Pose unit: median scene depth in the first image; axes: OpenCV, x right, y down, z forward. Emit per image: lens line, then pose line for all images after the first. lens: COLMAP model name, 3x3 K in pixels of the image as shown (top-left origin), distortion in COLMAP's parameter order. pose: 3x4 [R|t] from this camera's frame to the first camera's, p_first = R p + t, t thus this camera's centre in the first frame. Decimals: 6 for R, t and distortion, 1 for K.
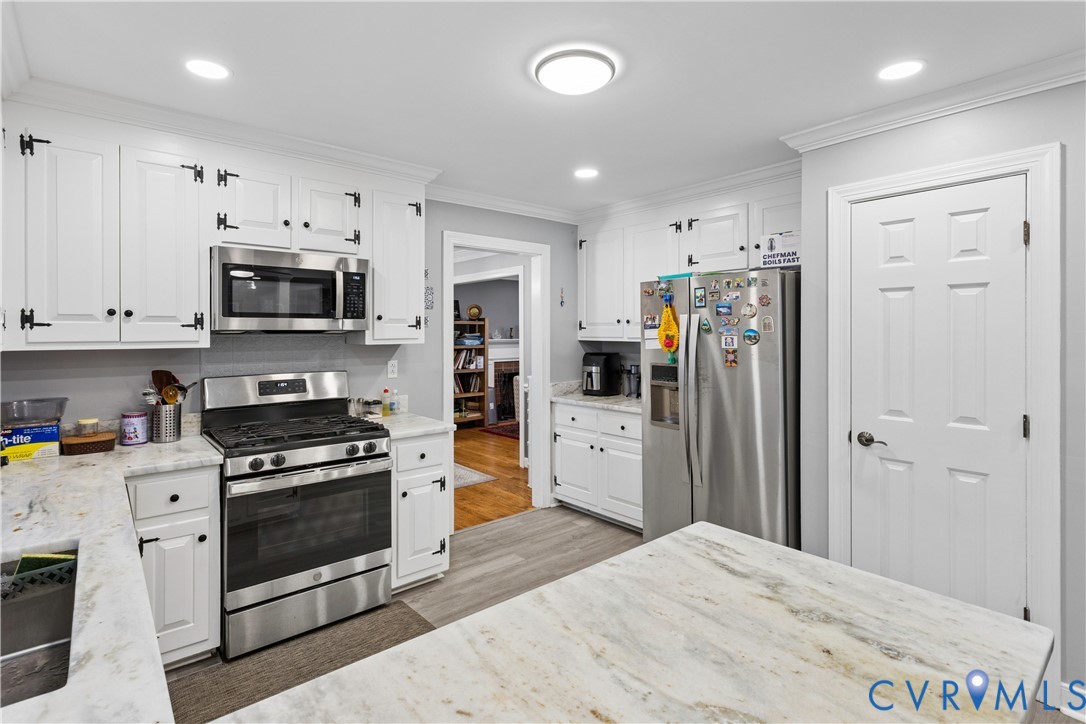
lens RADIAL K [[524.7, 0, 530.3], [0, 524.7, 333.6], [0, 0, 1]] dist [0.002056, 0.000796]
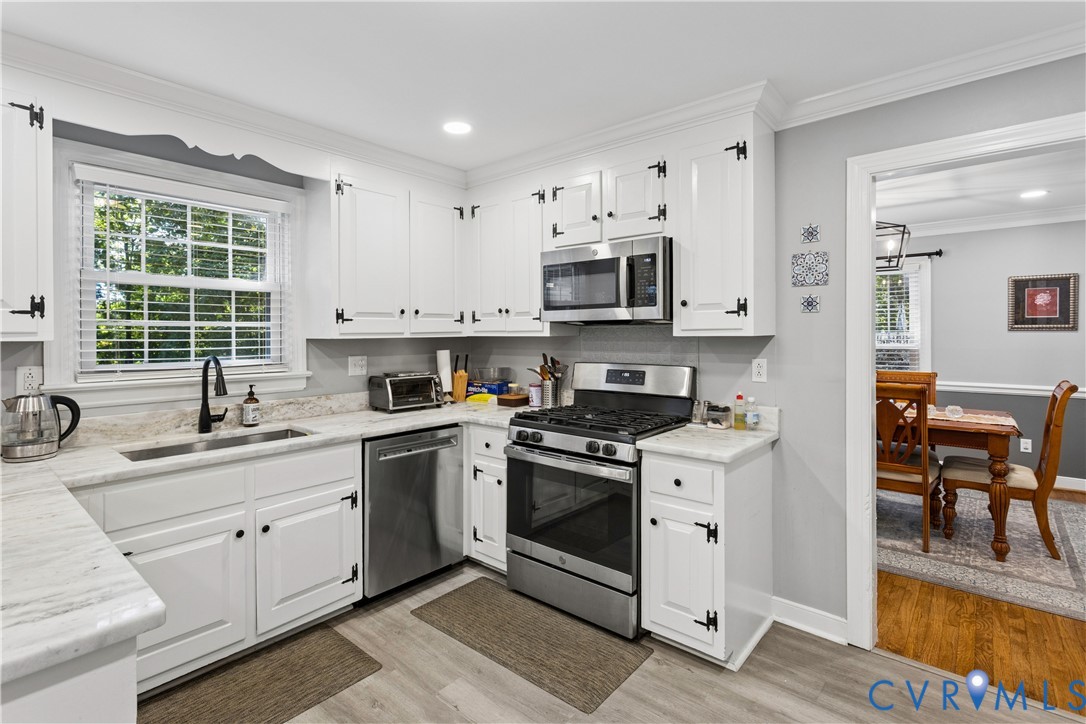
lens RADIAL K [[524.7, 0, 530.3], [0, 524.7, 333.6], [0, 0, 1]] dist [0.002056, 0.000796]
pose [[0.155612, 0.003602, -0.987812, 0.526280], [0.003701, 0.999984, 0.004230, 0.013446], [0.987811, -0.004314, 0.155596, 0.689555]]
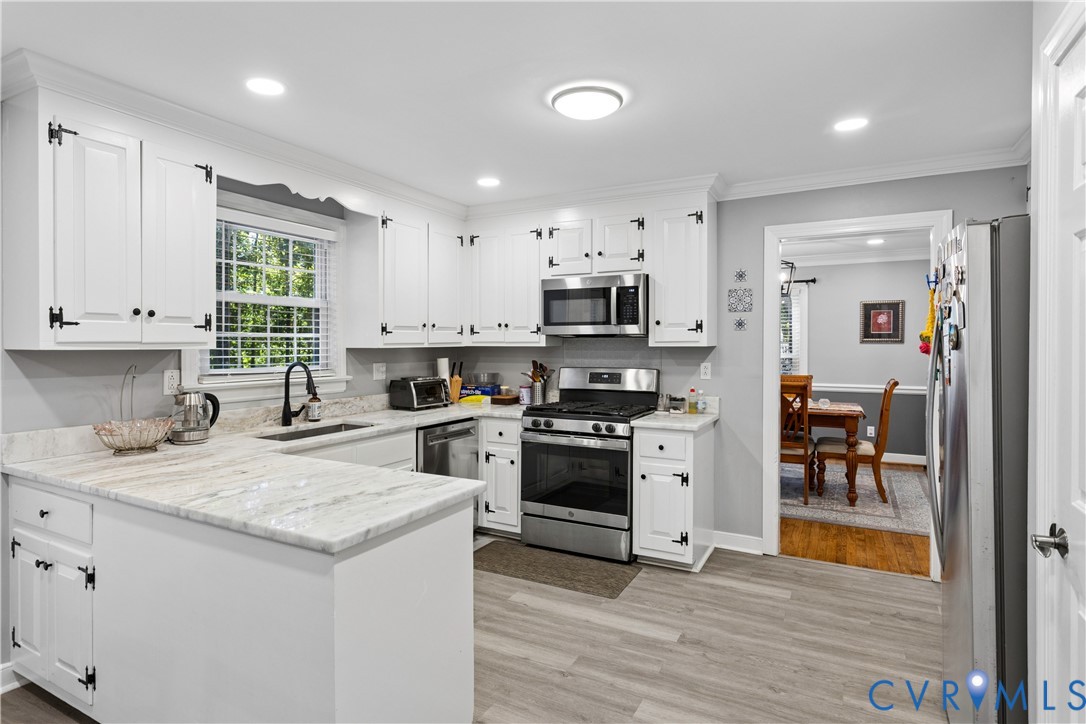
lens RADIAL K [[587.9, 0, 530.6], [0, 587.9, 346.9], [0, 0, 1]] dist [-0.003928, 0.001361]
pose [[0.367860, 0.009567, -0.929832, 0.861449], [-0.000715, 0.999950, 0.010005, 0.009986], [0.929881, -0.003015, 0.367848, 0.300051]]
